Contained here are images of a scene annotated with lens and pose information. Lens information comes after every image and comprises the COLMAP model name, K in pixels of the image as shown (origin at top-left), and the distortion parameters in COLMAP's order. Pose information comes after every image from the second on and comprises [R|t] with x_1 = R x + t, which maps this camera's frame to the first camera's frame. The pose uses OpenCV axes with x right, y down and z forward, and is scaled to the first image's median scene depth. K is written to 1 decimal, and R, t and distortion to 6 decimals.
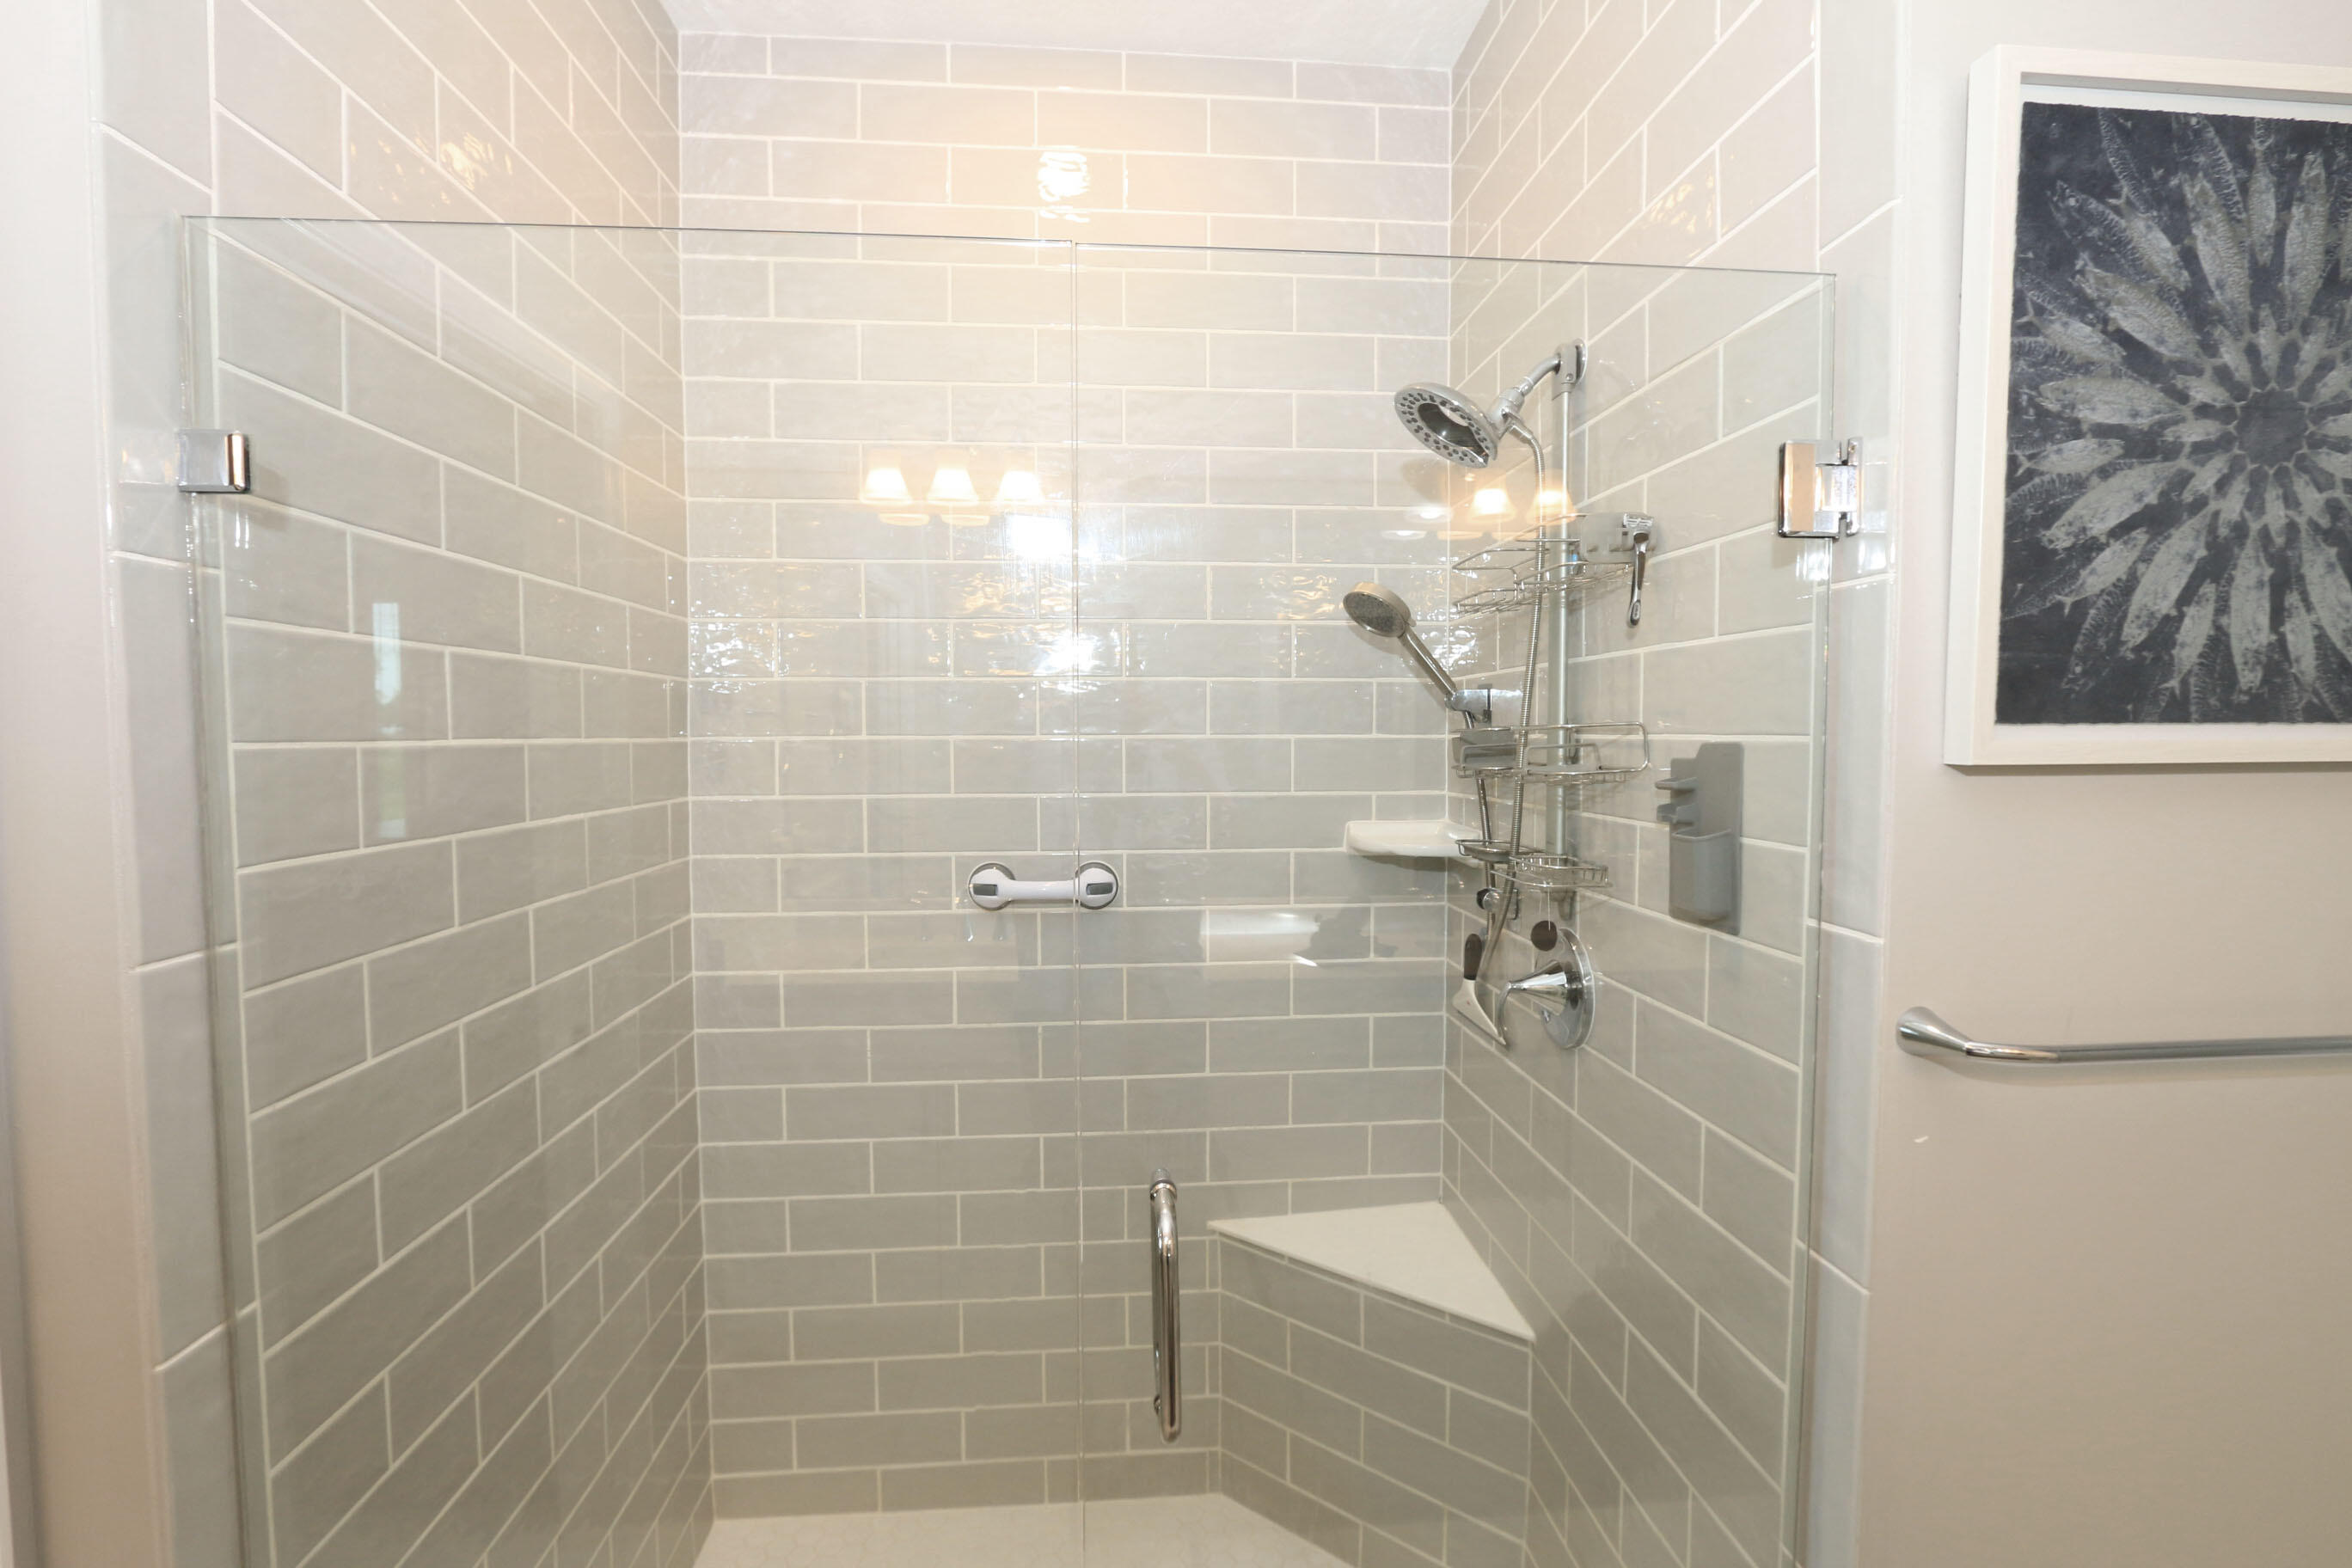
lens RADIAL K [[1086.1, 0, 1181.3], [0, 1086.1, 778.6], [0, 0, 1]] dist [-0.018137, -0.000195]
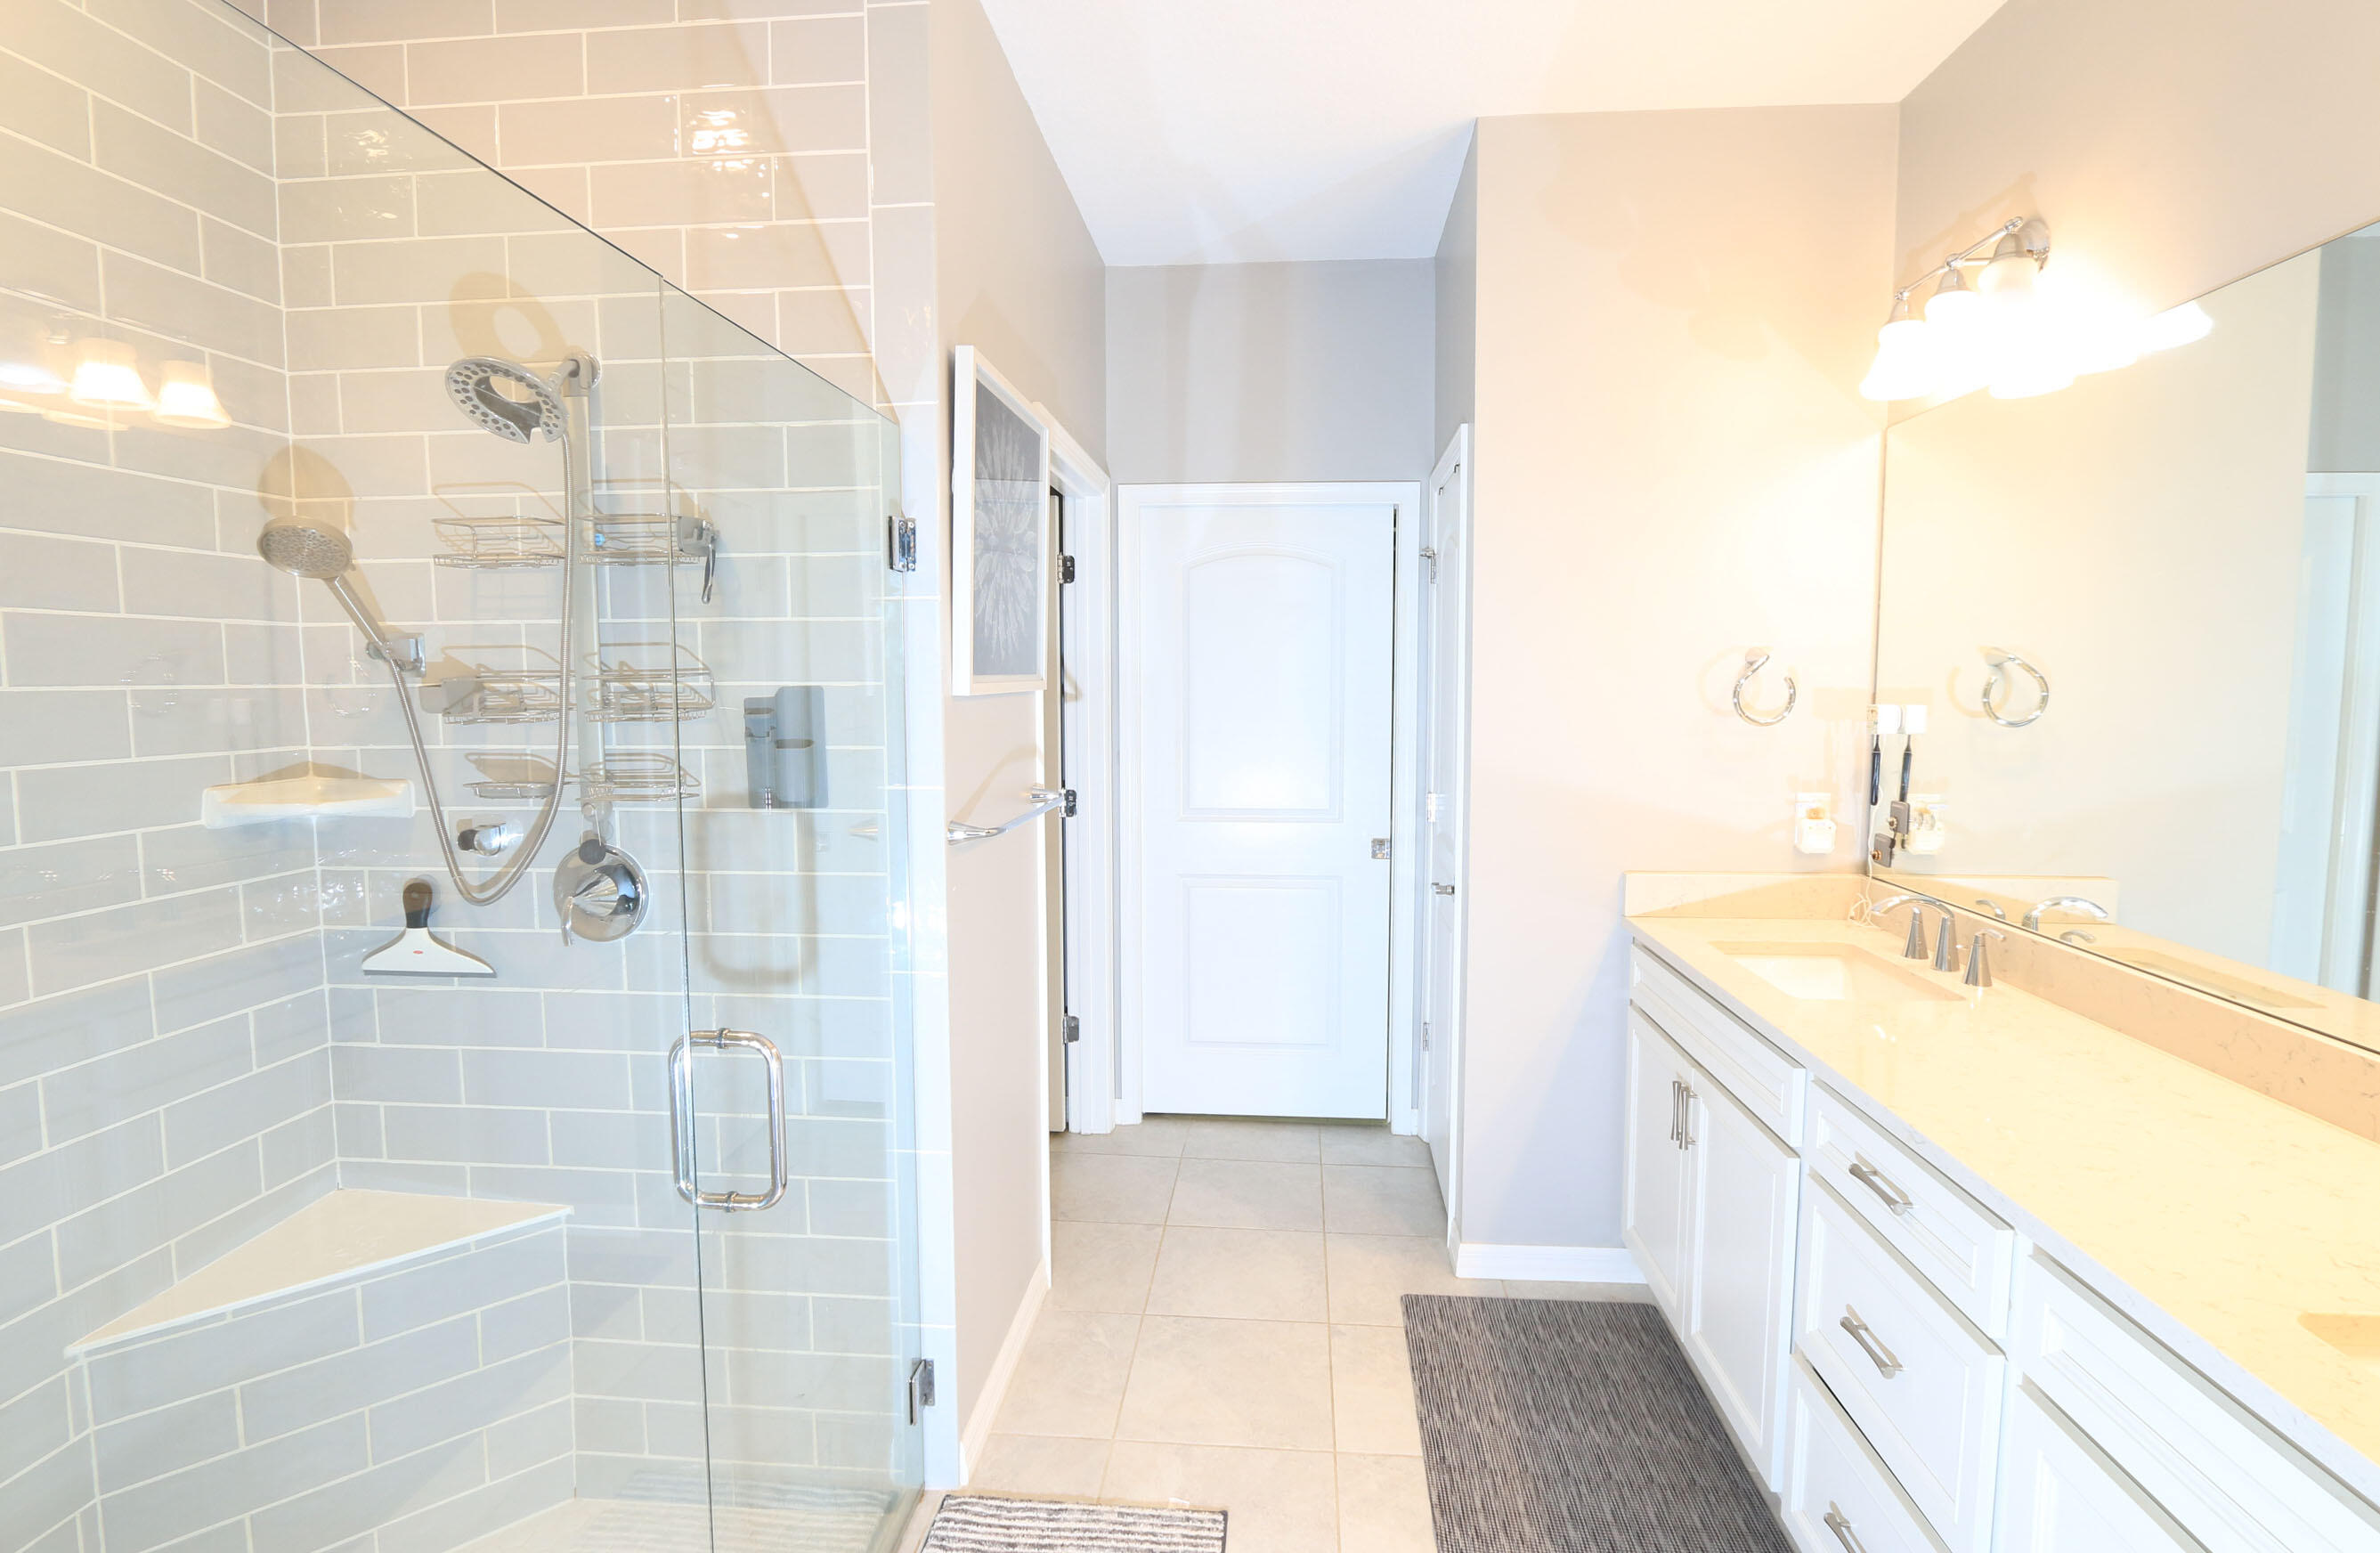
lens RADIAL K [[1077.7, 0, 1195.2], [0, 1077.7, 767.8], [0, 0, 1]] dist [-0.000334, -0.000191]
pose [[0.173132, -0.083937, 0.981315, -0.656958], [0.049328, 0.995850, 0.076478, -0.004960], [-0.983663, 0.035165, 0.176554, 0.120429]]
